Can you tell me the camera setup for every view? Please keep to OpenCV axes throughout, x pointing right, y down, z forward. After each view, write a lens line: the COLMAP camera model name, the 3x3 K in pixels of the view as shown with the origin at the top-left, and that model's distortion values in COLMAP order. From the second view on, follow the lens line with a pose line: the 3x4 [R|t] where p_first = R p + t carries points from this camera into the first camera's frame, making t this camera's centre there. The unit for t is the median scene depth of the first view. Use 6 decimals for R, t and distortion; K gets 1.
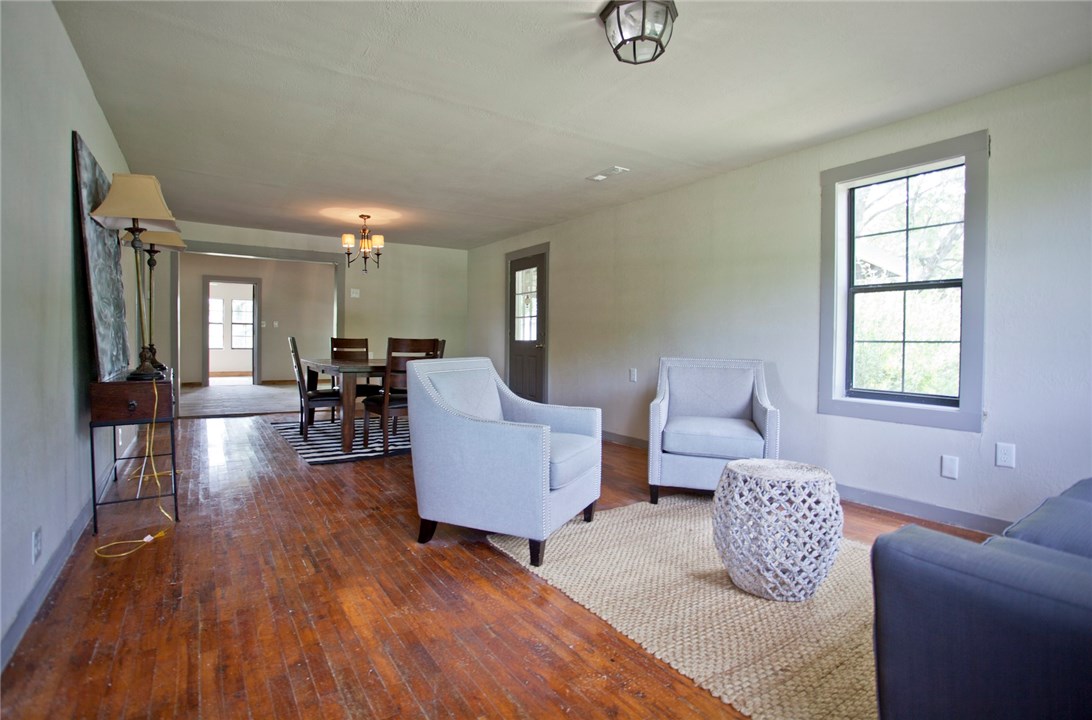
lens RADIAL K [[531.6, 0, 549.9], [0, 531.6, 351.4], [0, 0, 1]] dist [-0.030981, 0.000717]
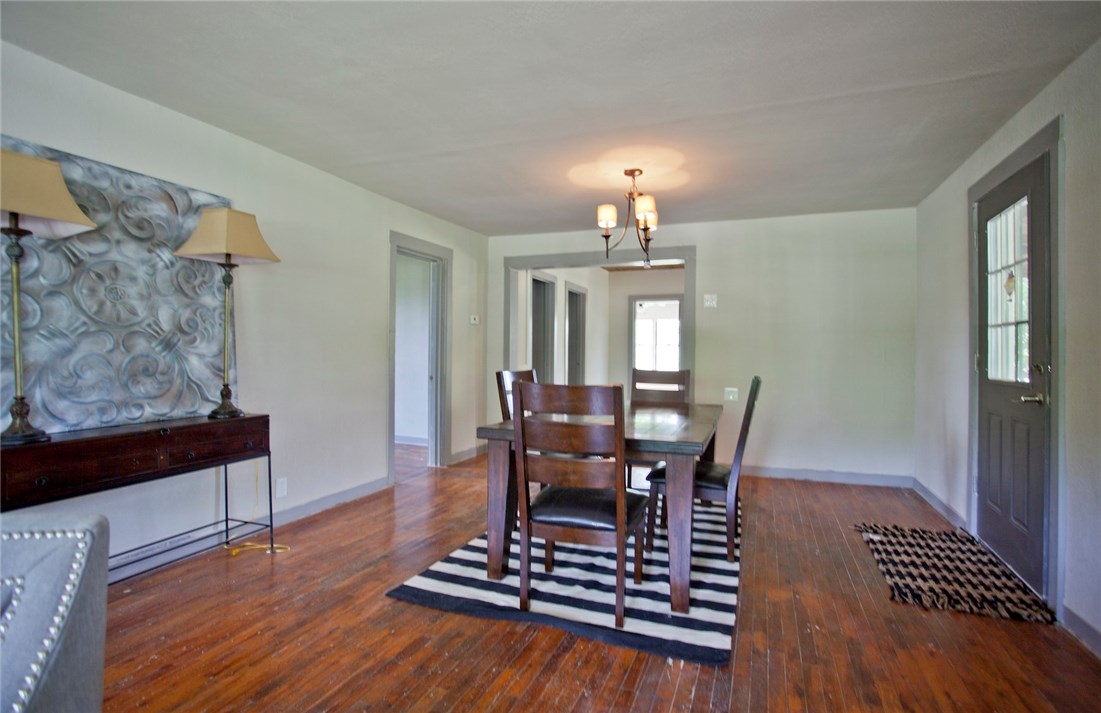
lens RADIAL K [[532.5, 0, 553.8], [0, 532.5, 351.0], [0, 0, 1]] dist [-0.088472, 0.036080]
pose [[0.564589, -0.004901, -0.825358, 0.098381], [-0.021889, 0.999542, -0.020908, -0.035518], [0.825082, 0.029871, 0.564223, 0.603508]]
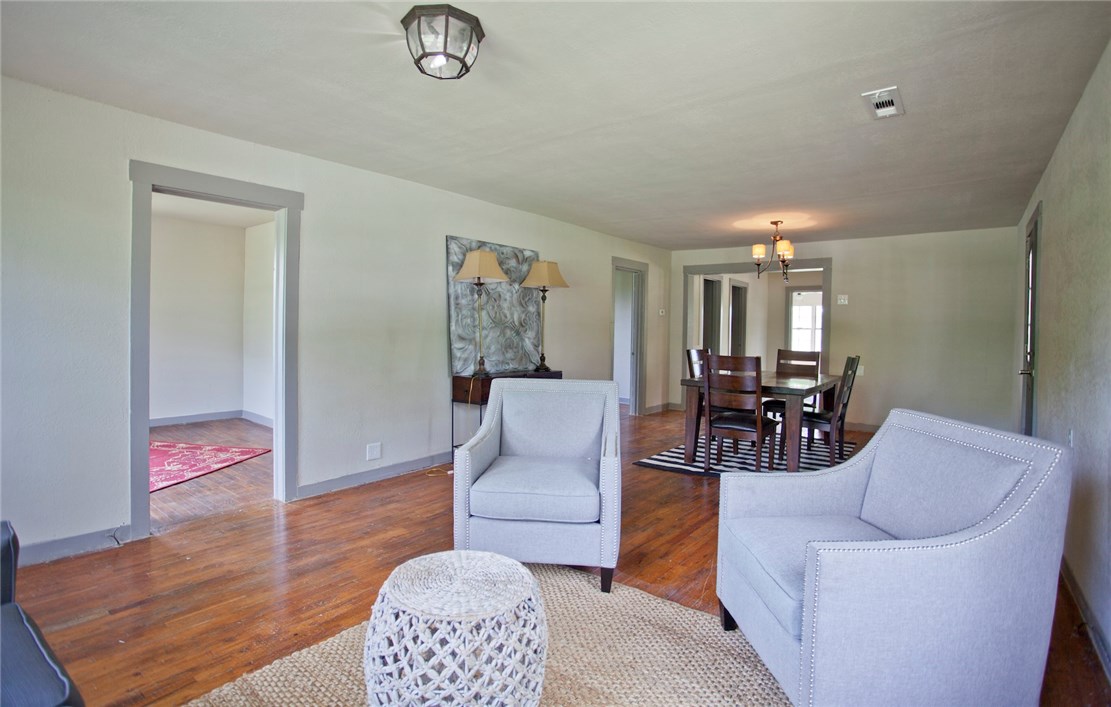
lens RADIAL K [[545.7, 0, 562.0], [0, 545.7, 330.7], [0, 0, 1]] dist [-0.050395, 0.000279]
pose [[0.319854, 0.001797, -0.947465, 0.447443], [-0.036766, 0.999269, -0.010517, -0.039344], [0.946753, 0.038198, 0.319686, 0.347354]]
